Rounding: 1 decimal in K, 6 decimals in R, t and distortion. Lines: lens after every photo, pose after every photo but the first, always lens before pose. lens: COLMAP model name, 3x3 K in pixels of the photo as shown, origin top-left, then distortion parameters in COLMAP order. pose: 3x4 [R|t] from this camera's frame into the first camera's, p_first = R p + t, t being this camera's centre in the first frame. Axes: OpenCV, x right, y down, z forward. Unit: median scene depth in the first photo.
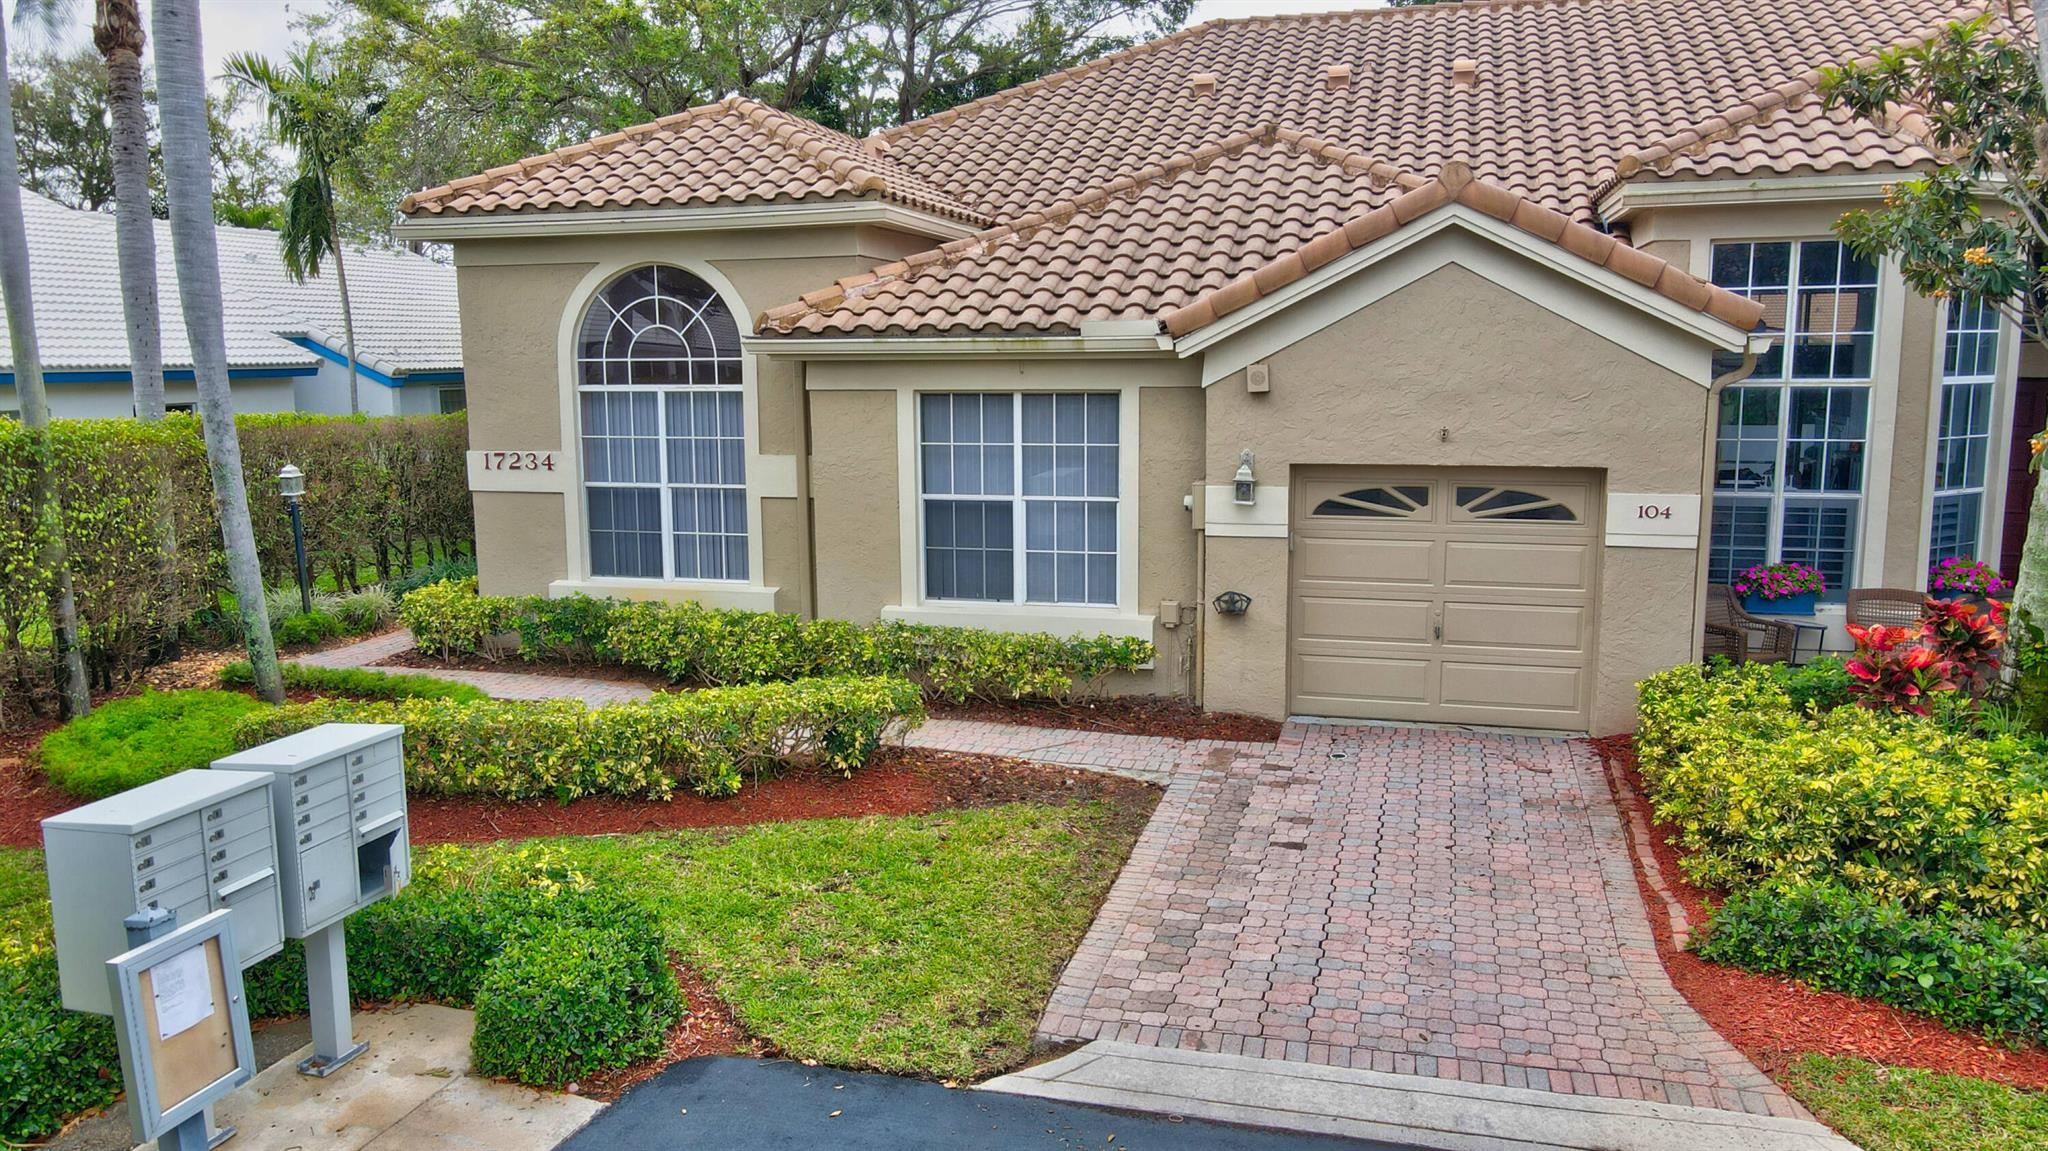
lens RADIAL K [[1507.5, 0, 1025.7], [0, 1507.5, 570.5], [0, 0, 1]] dist [-0.006141, 0.029390]
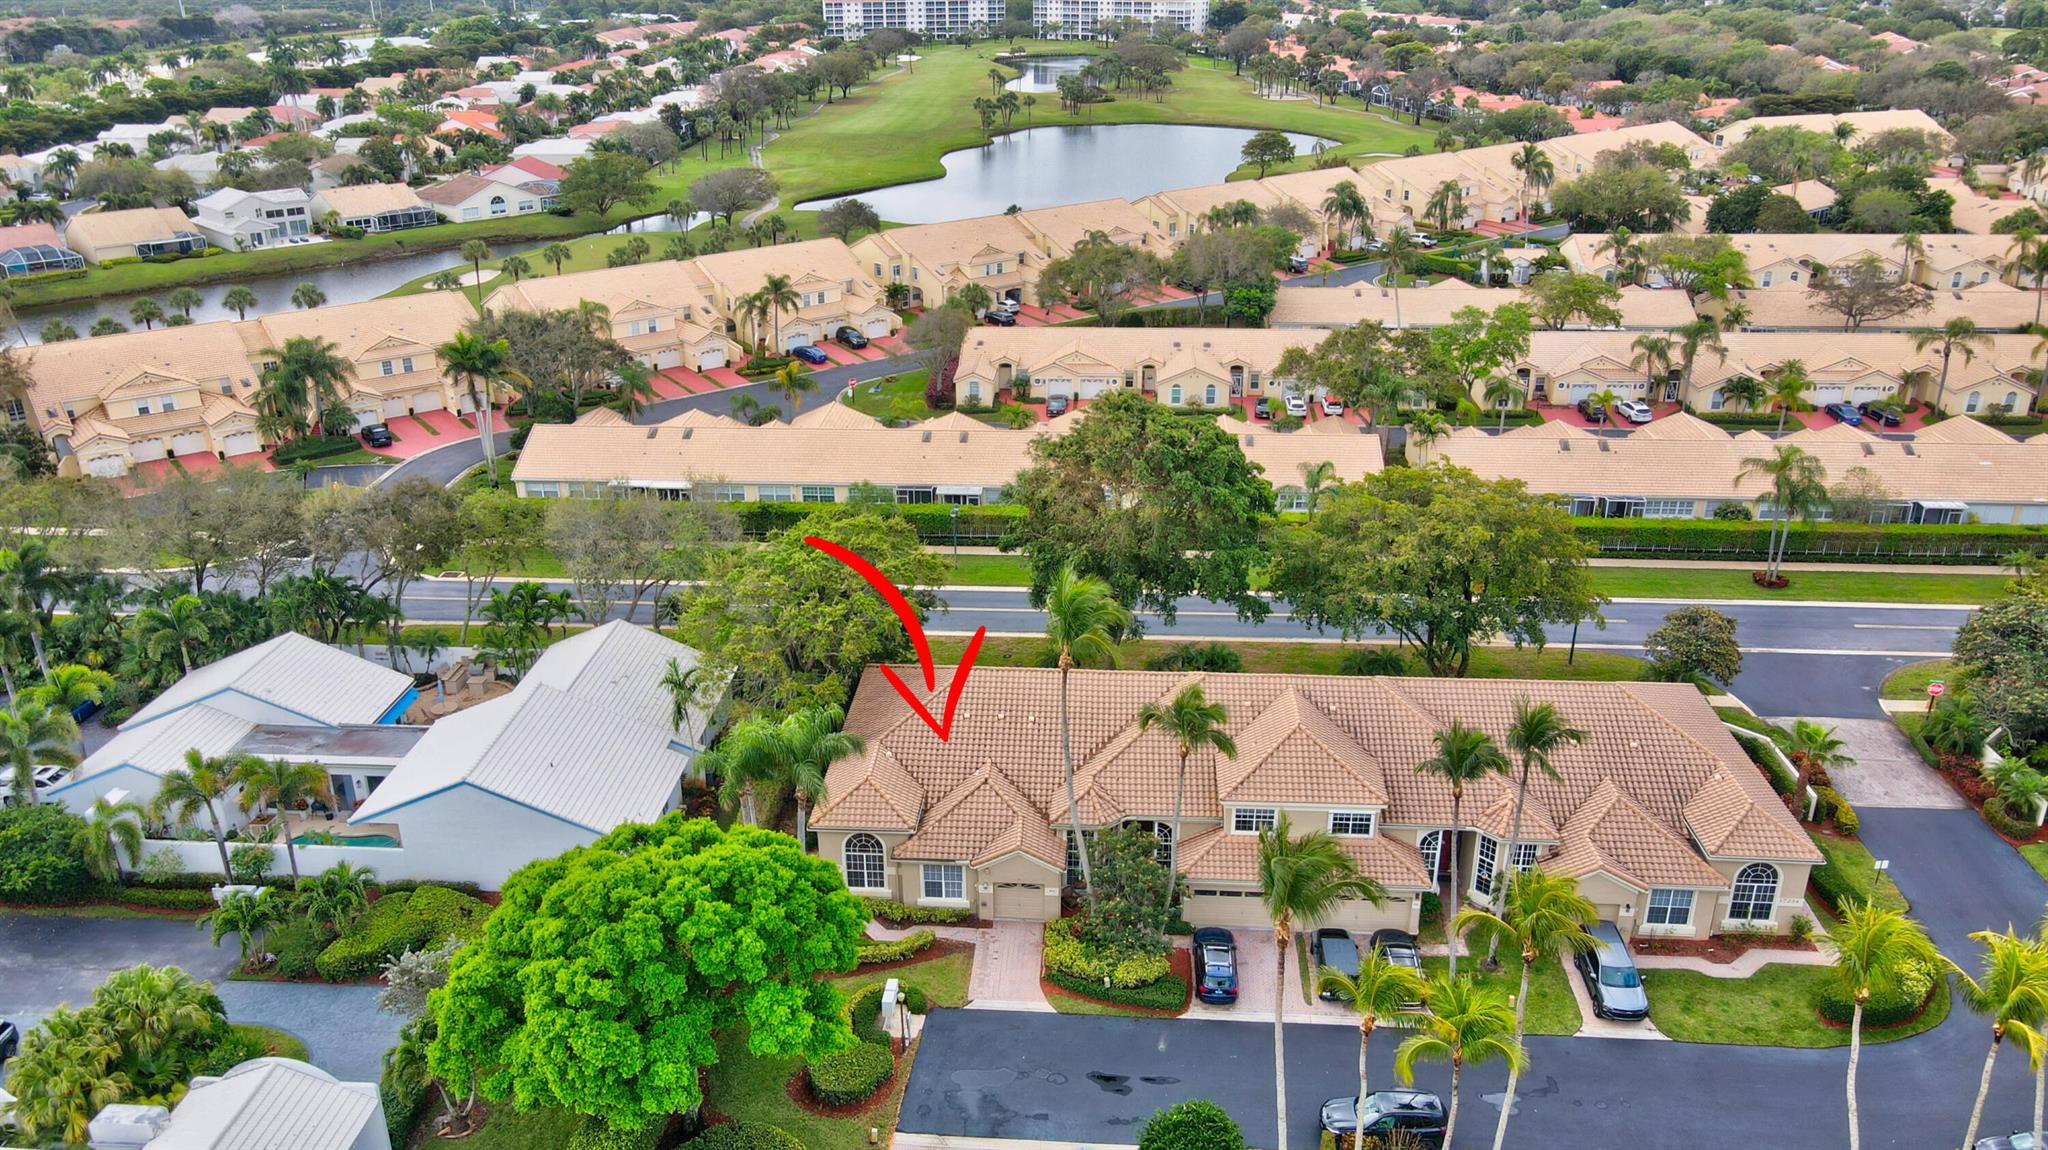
lens RADIAL K [[1507.5, 0, 1013.0], [0, 1507.5, 581.8], [0, 0, 1]] dist [-0.006141, 0.029390]
pose [[0.981465, -0.075013, 0.176352, -0.679019], [0.028225, 0.966757, 0.254136, -2.637283], [-0.189553, -0.244448, 0.950955, -4.206917]]
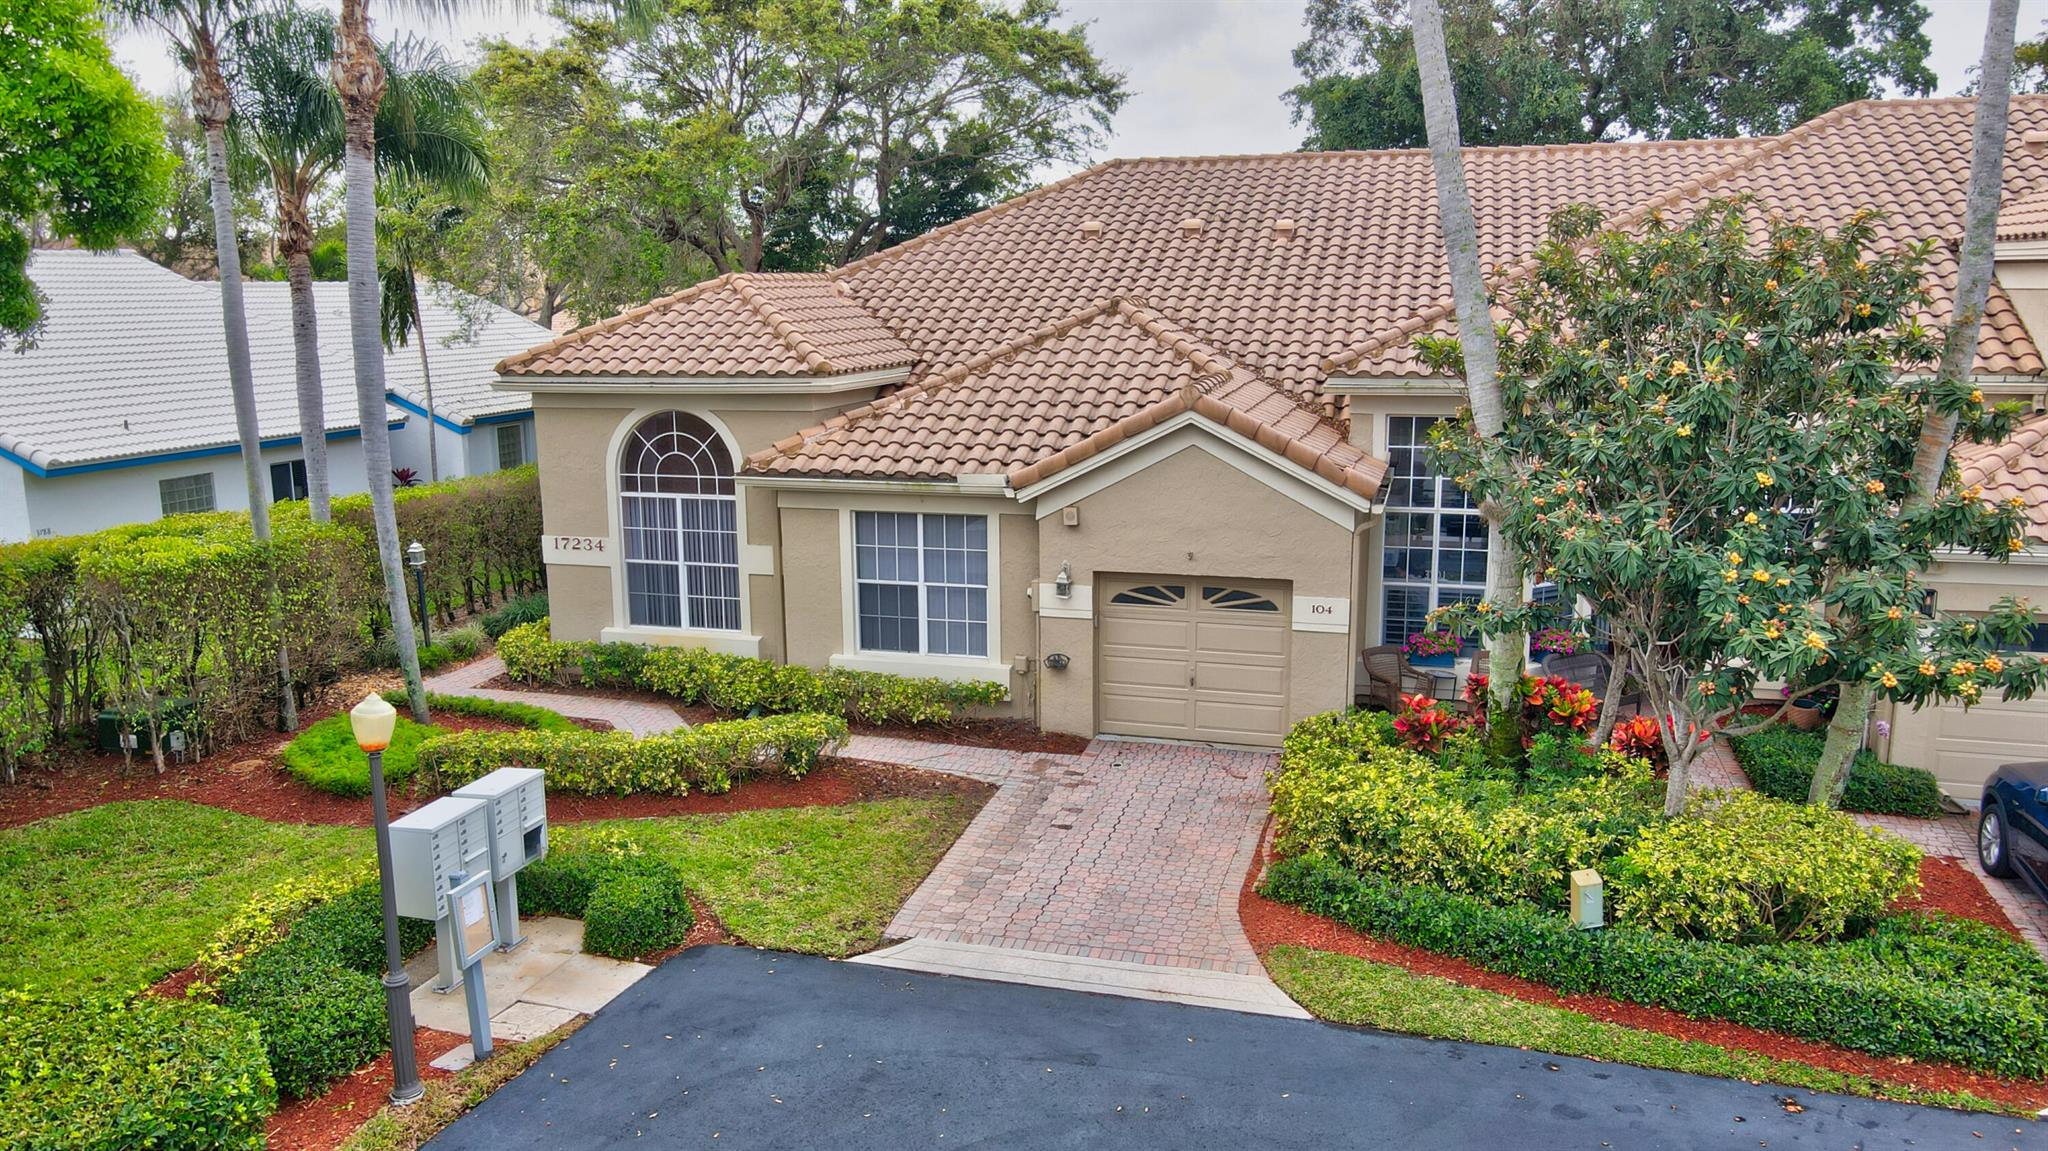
lens RADIAL K [[1507.5, 0, 1024.3], [0, 1507.5, 572.7], [0, 0, 1]] dist [-0.006141, 0.029390]
pose [[0.999916, 0.002423, -0.012731, 0.124417], [-0.001874, 0.999076, 0.042949, -0.133155], [0.012824, -0.042921, 0.998996, -0.509927]]
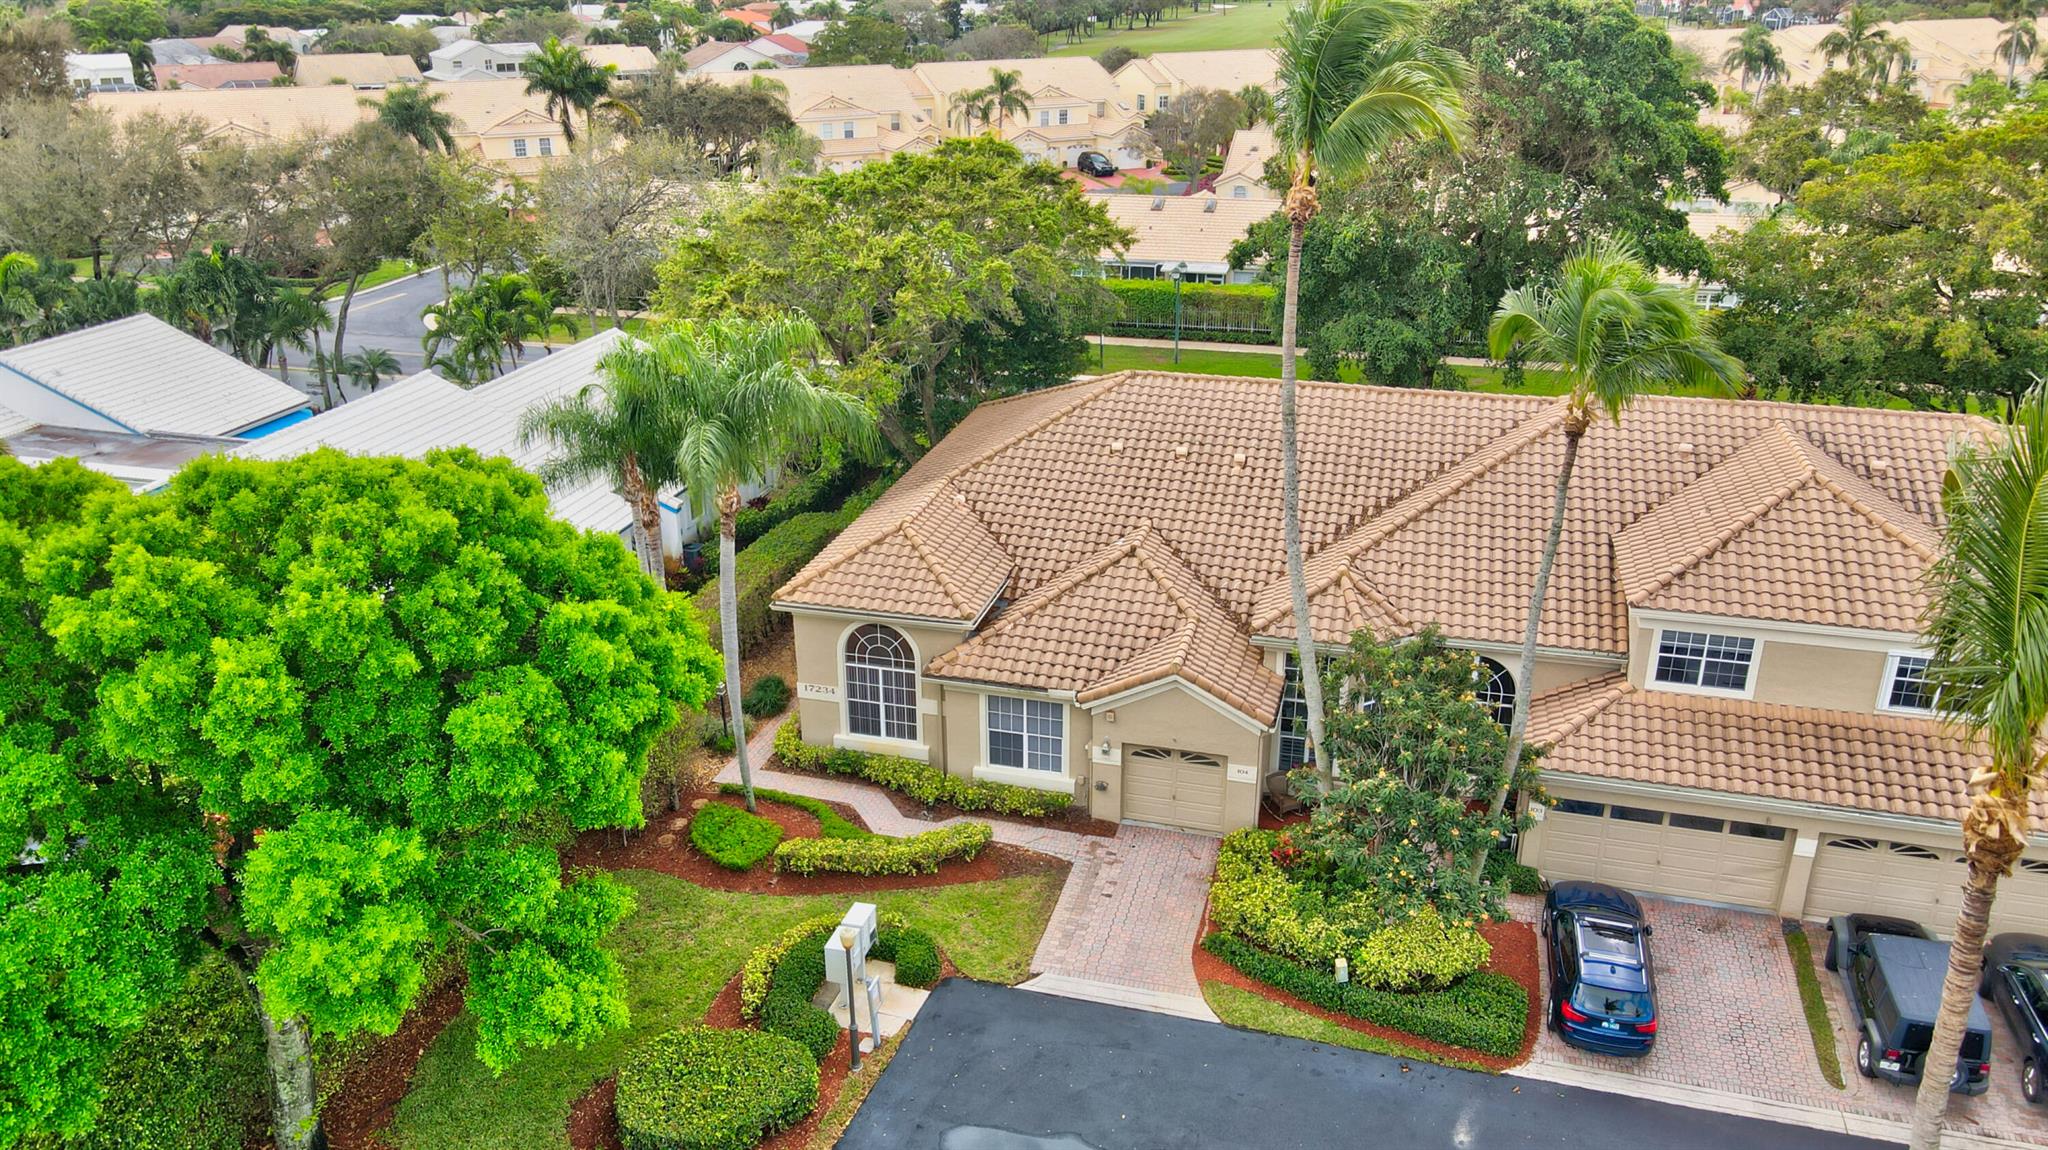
lens RADIAL K [[1507.5, 0, 1027.6], [0, 1507.5, 581.8], [0, 0, 1]] dist [-0.006141, 0.029390]
pose [[0.999989, 0.004705, -0.000671, 0.000208], [-0.004400, 0.969895, 0.243482, -1.038313], [0.001797, -0.243477, 0.969905, -1.641962]]
